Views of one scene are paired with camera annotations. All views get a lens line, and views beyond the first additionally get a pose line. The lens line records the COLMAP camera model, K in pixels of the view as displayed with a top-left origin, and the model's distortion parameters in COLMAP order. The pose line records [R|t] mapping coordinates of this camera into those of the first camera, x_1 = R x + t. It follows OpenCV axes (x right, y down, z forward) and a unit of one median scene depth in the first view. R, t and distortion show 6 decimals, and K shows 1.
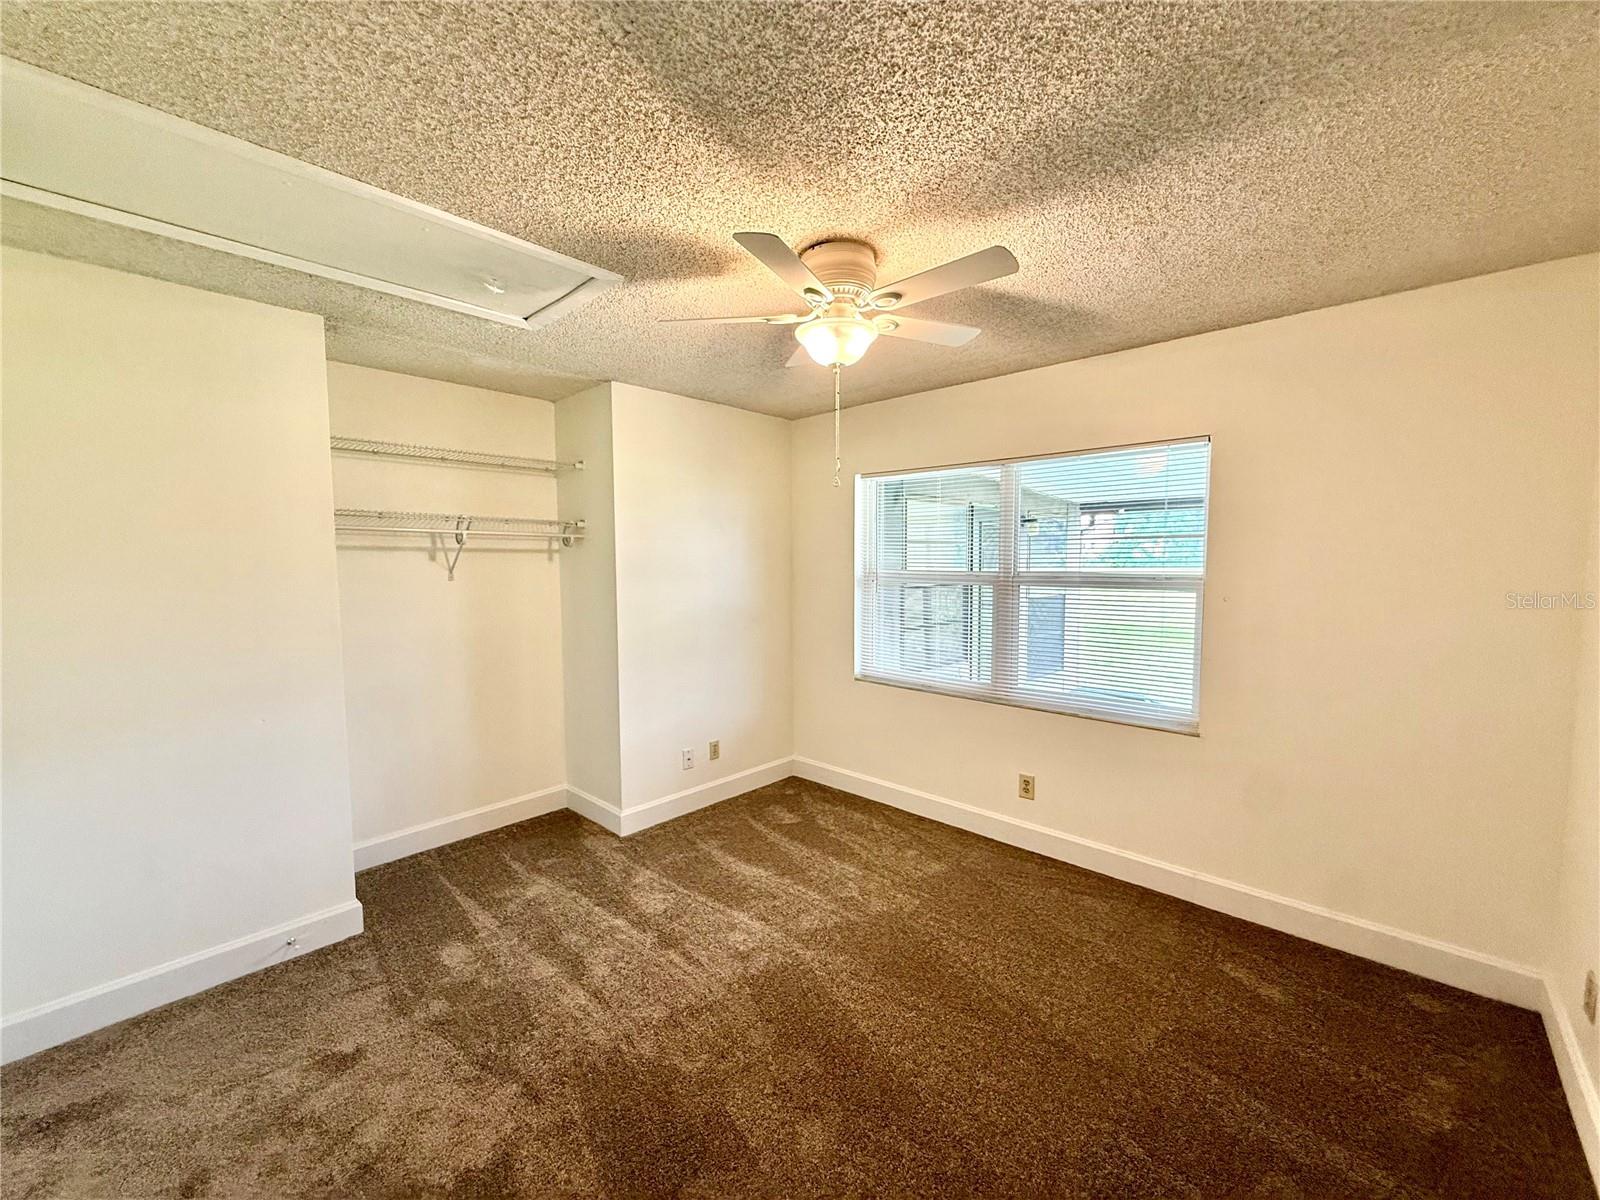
lens RADIAL K [[636.2, 0, 789.8], [0, 636.2, 601.7], [0, 0, 1]] dist [0.000696, 0.000005]
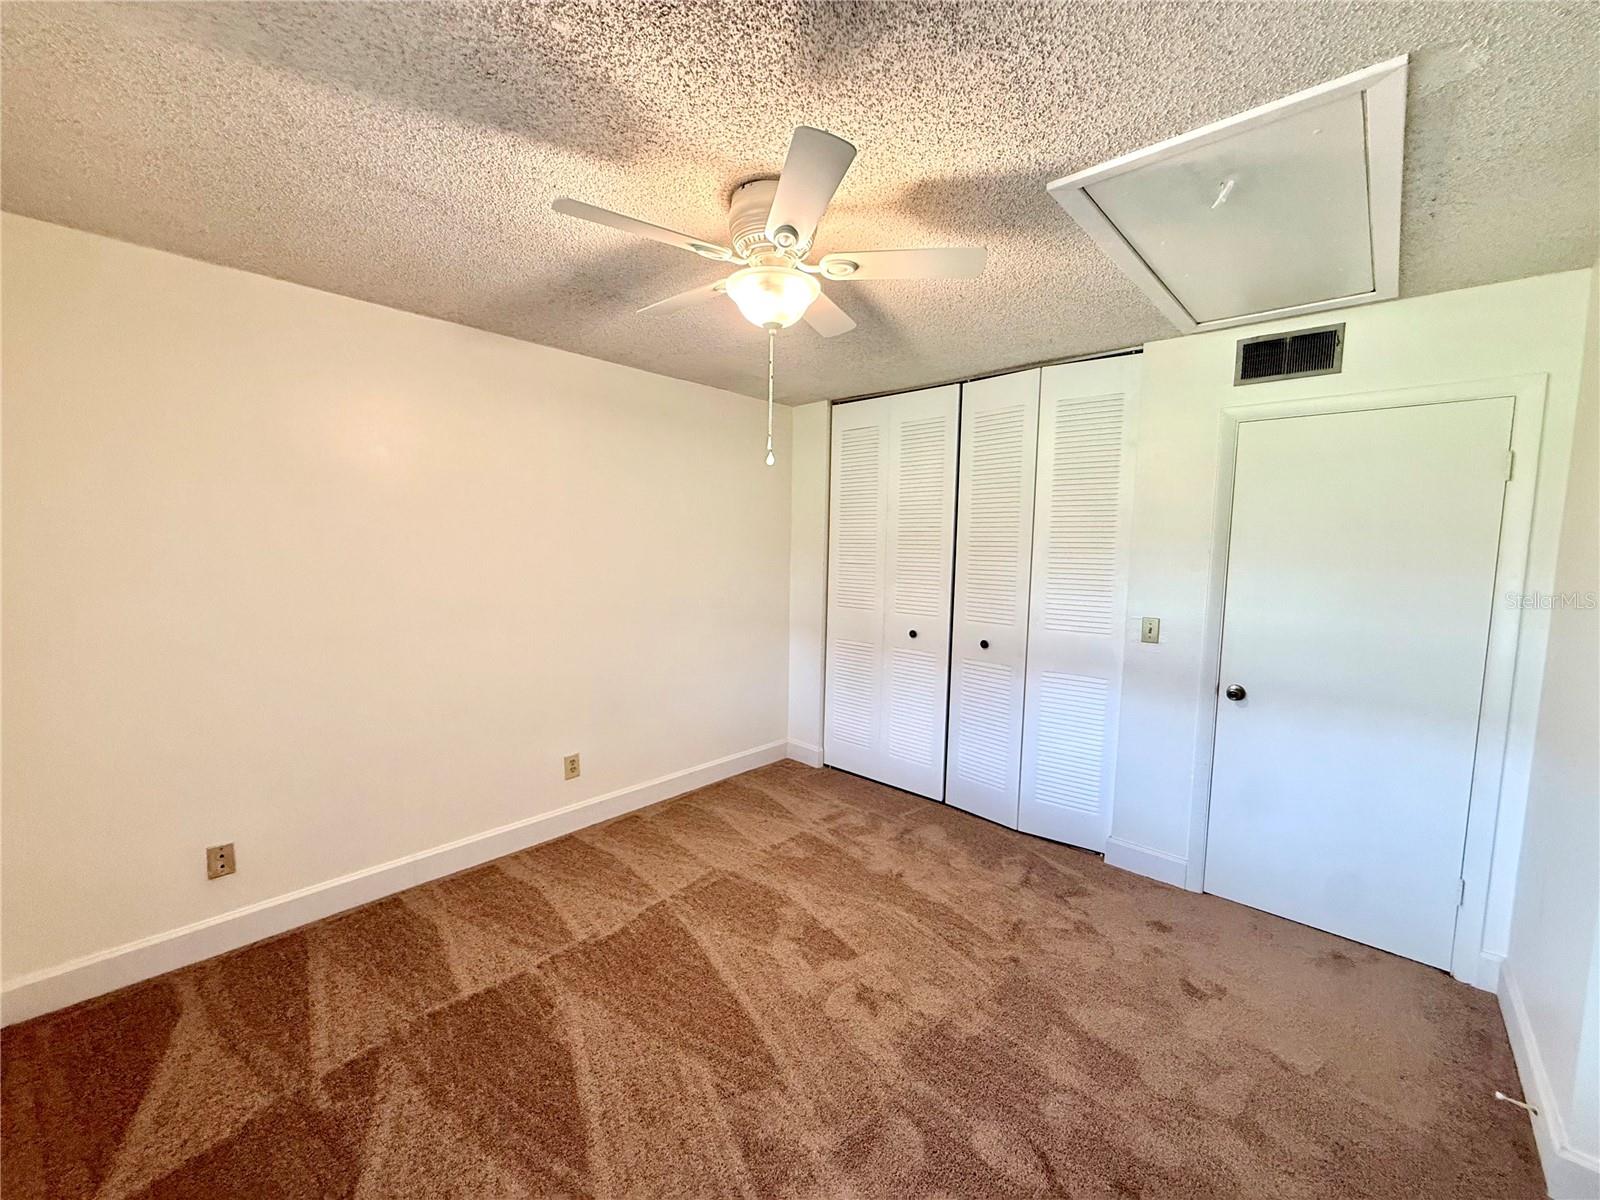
lens RADIAL K [[639.8, 0, 800.0], [0, 639.8, 600.0], [0, 0, 1]] dist [0.000093, -0.000033]
pose [[-0.999732, -0.012488, -0.019486, 0.021676], [-0.015444, 0.987030, 0.159790, -0.096461], [0.017238, 0.160048, -0.986959, 1.360586]]
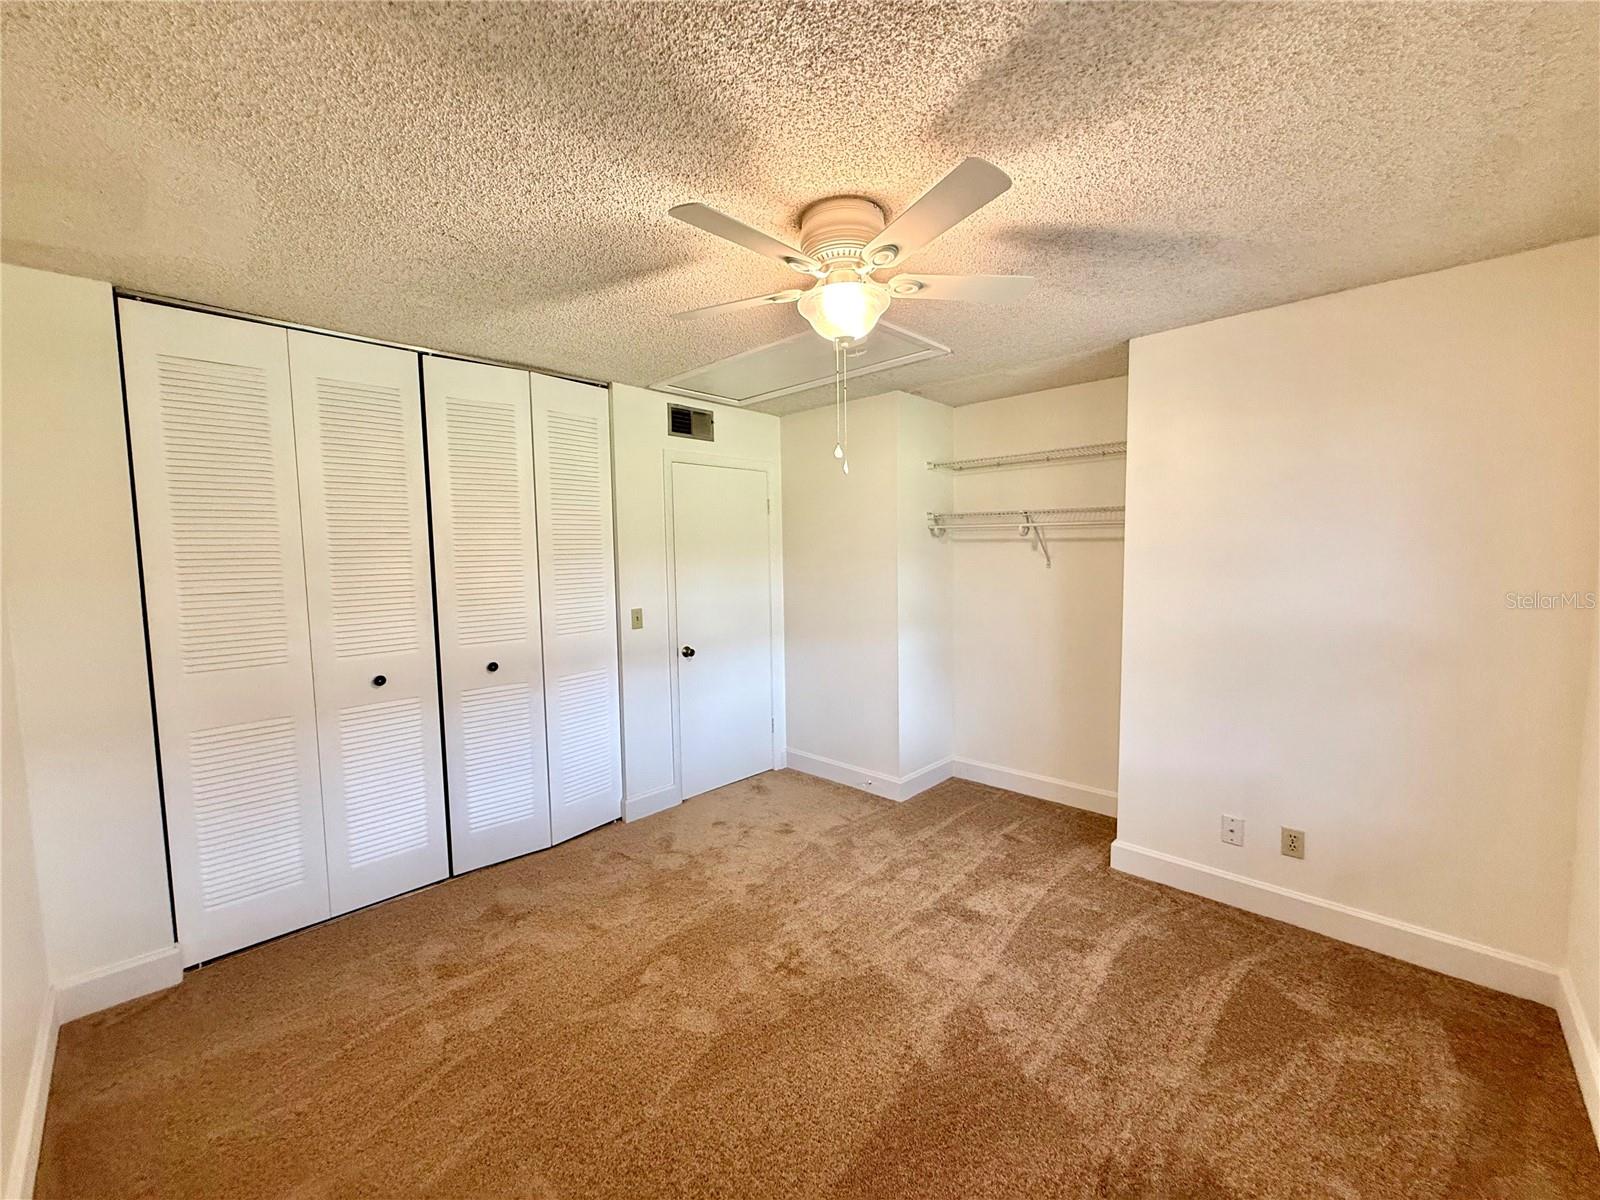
lens RADIAL K [[639.8, 0, 800.0], [0, 639.8, 600.0], [0, 0, 1]] dist [0.000093, -0.000033]
pose [[-0.000990, 0.079597, -0.996827, 0.711533], [-0.056971, 0.995204, 0.079524, -0.049392], [0.998375, 0.056869, 0.003549, 0.673048]]
